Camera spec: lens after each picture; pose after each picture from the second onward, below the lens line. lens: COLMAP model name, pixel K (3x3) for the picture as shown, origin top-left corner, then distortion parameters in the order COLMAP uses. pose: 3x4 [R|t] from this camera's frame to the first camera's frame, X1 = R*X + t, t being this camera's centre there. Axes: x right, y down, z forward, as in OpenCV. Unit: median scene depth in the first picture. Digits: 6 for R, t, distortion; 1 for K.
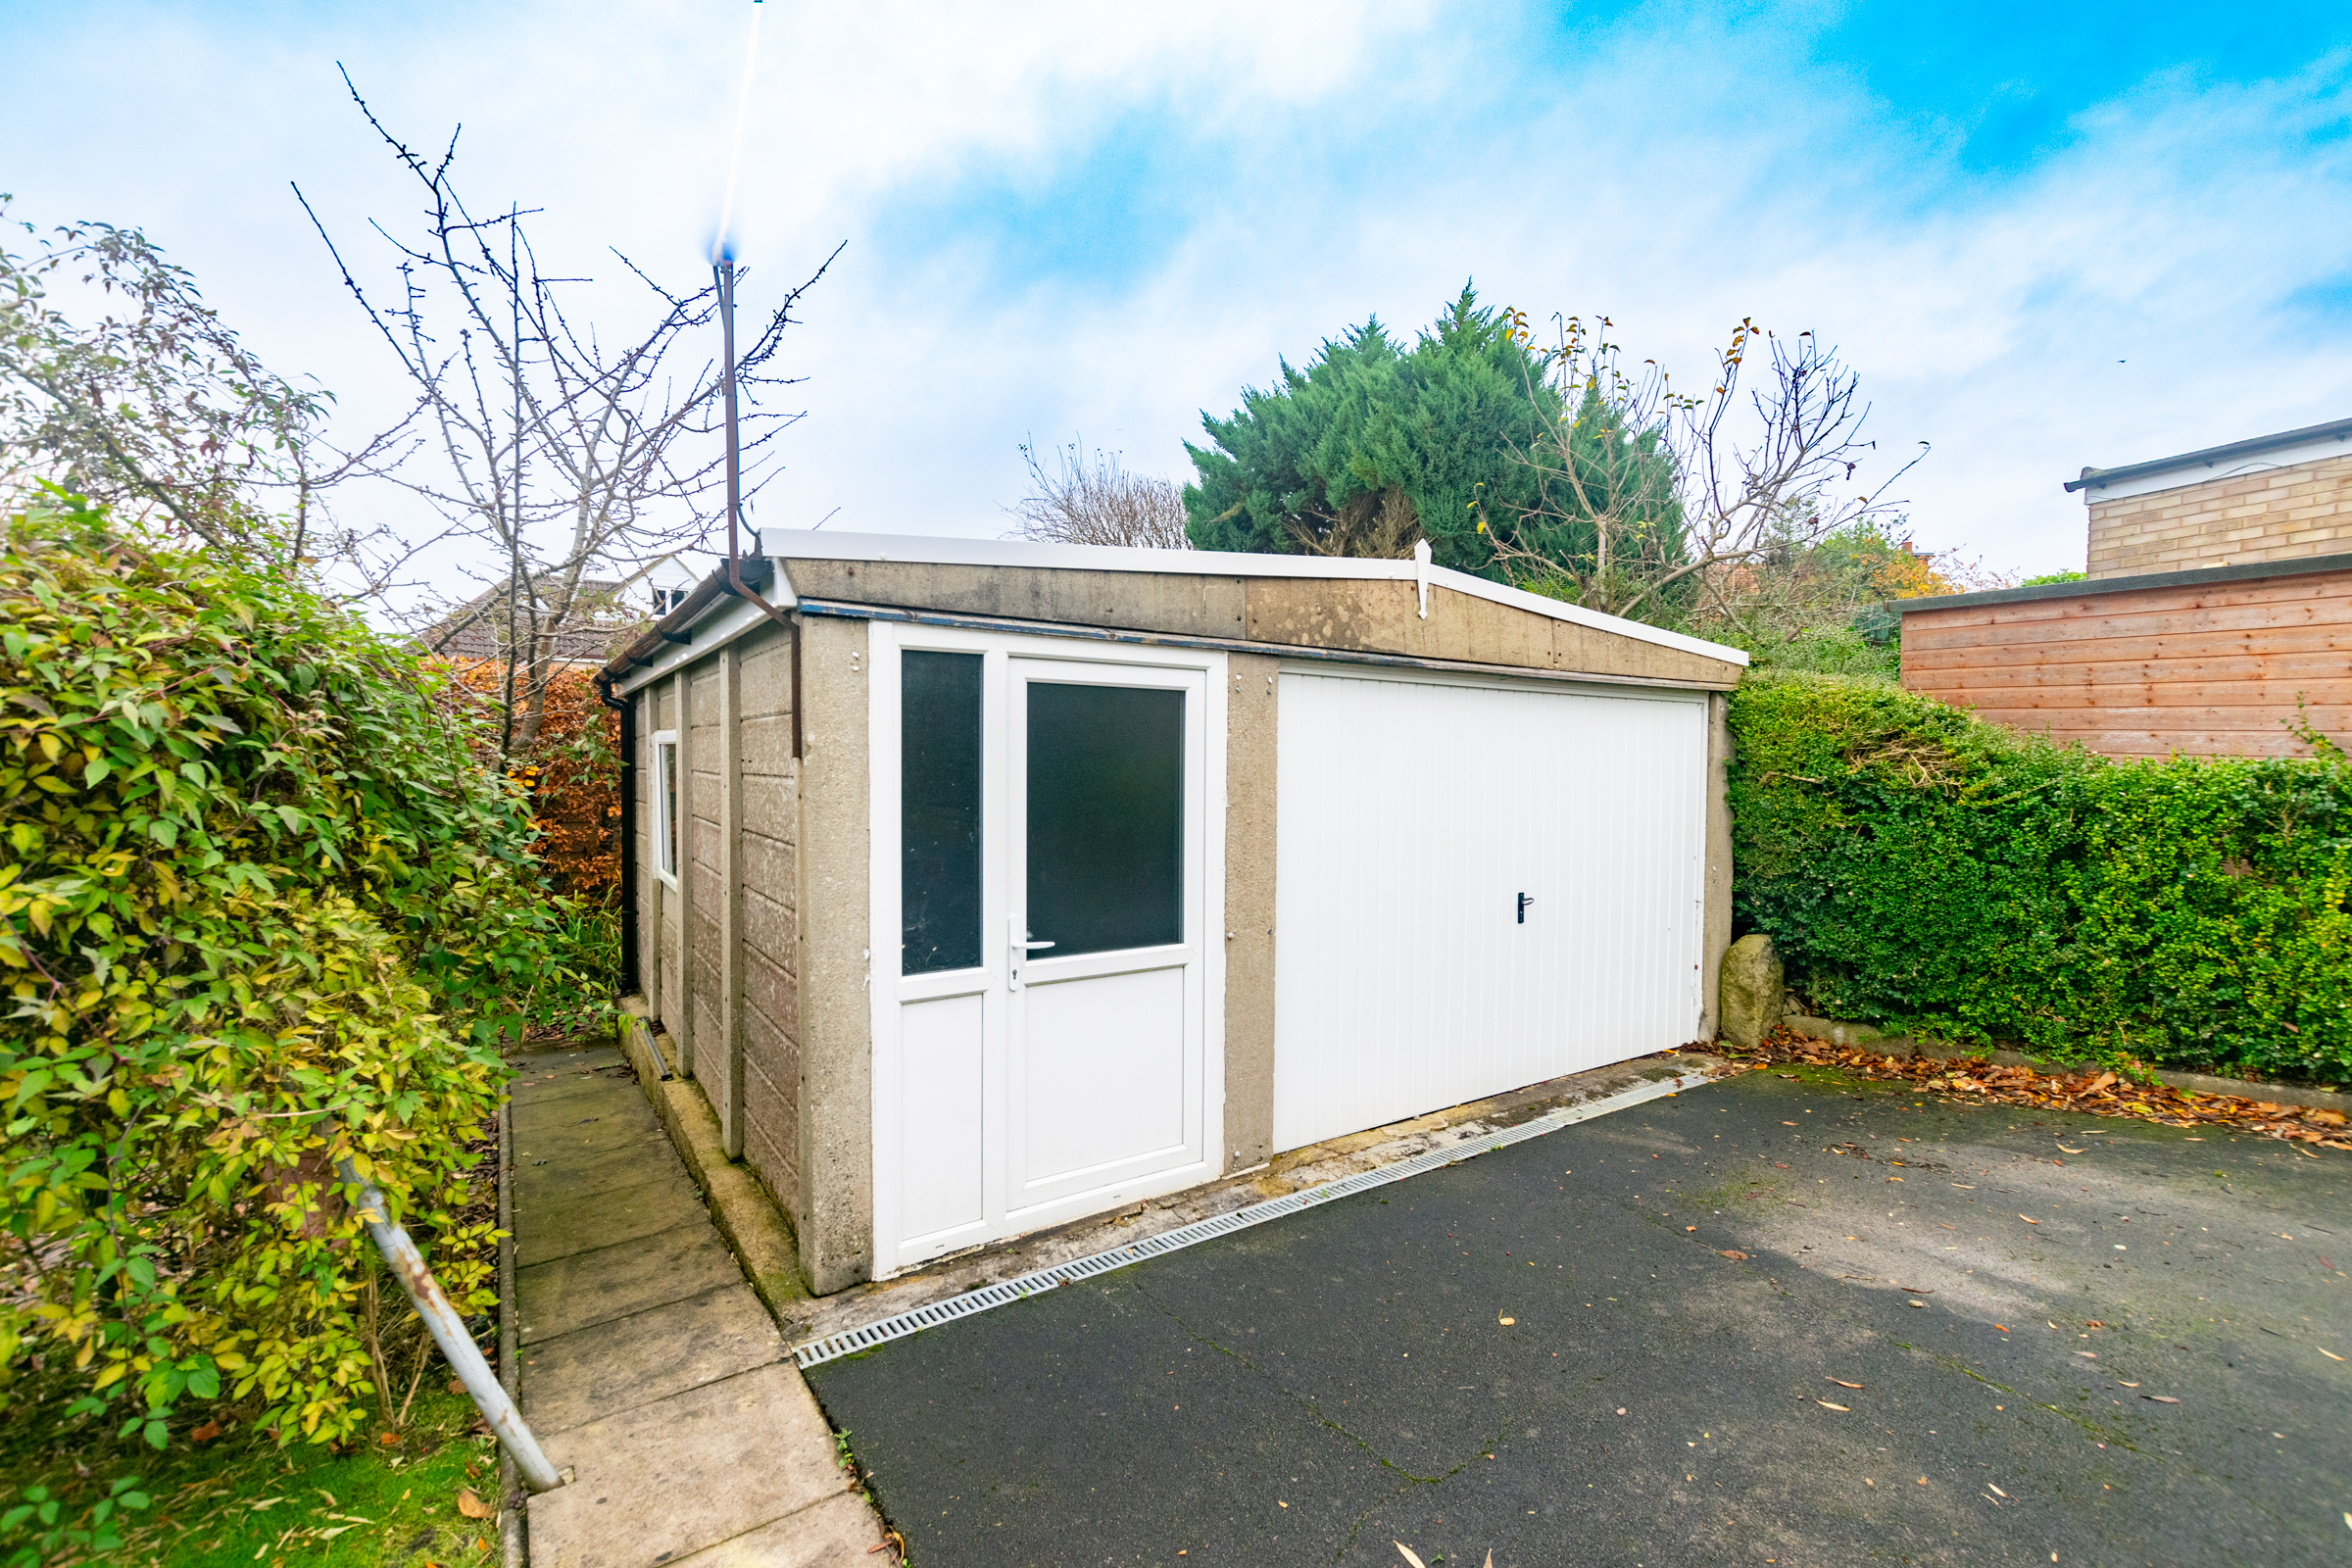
lens RADIAL K [[952.3, 0, 1176.0], [0, 952.3, 784.0], [0, 0, 1]] dist [0.033149, -0.000079]
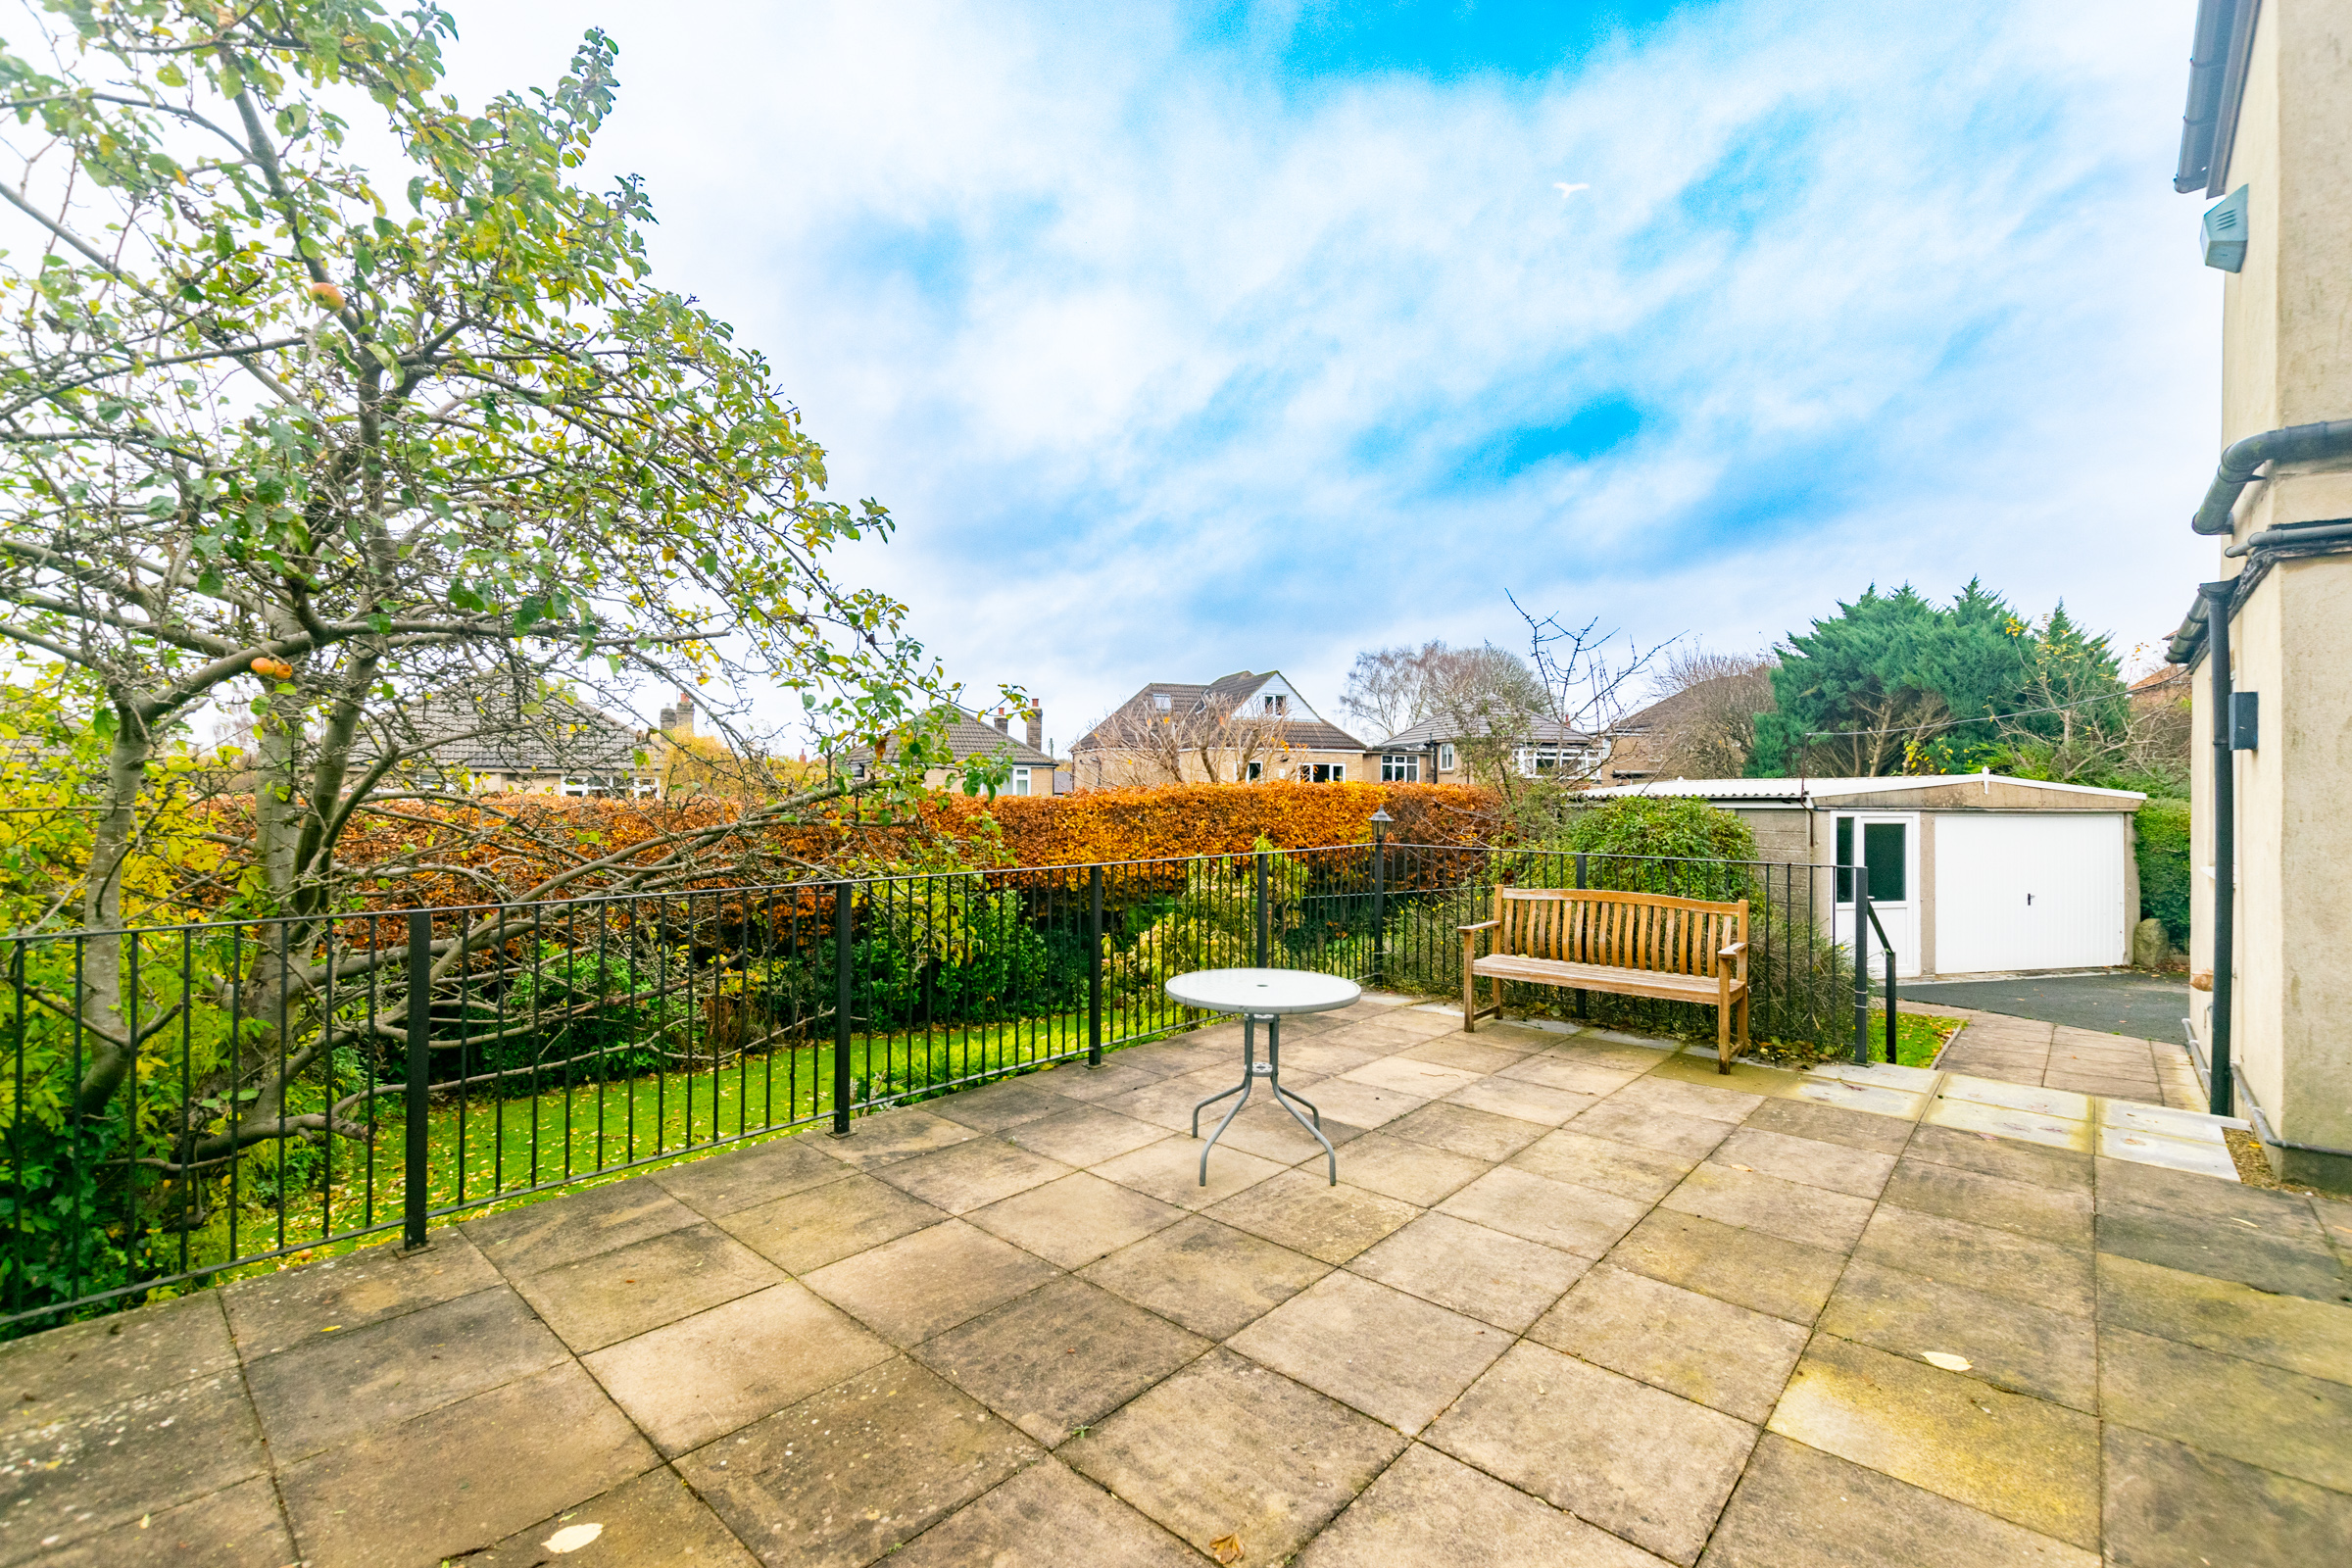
lens RADIAL K [[995.8, 0, 1176.0], [0, 995.8, 784.0], [0, 0, 1]] dist [0.001525, -0.001687]
pose [[0.945479, -0.010024, -0.325529, -1.162254], [-0.004456, 0.999035, -0.043705, -0.068254], [0.325653, 0.042773, 0.944521, -2.845041]]
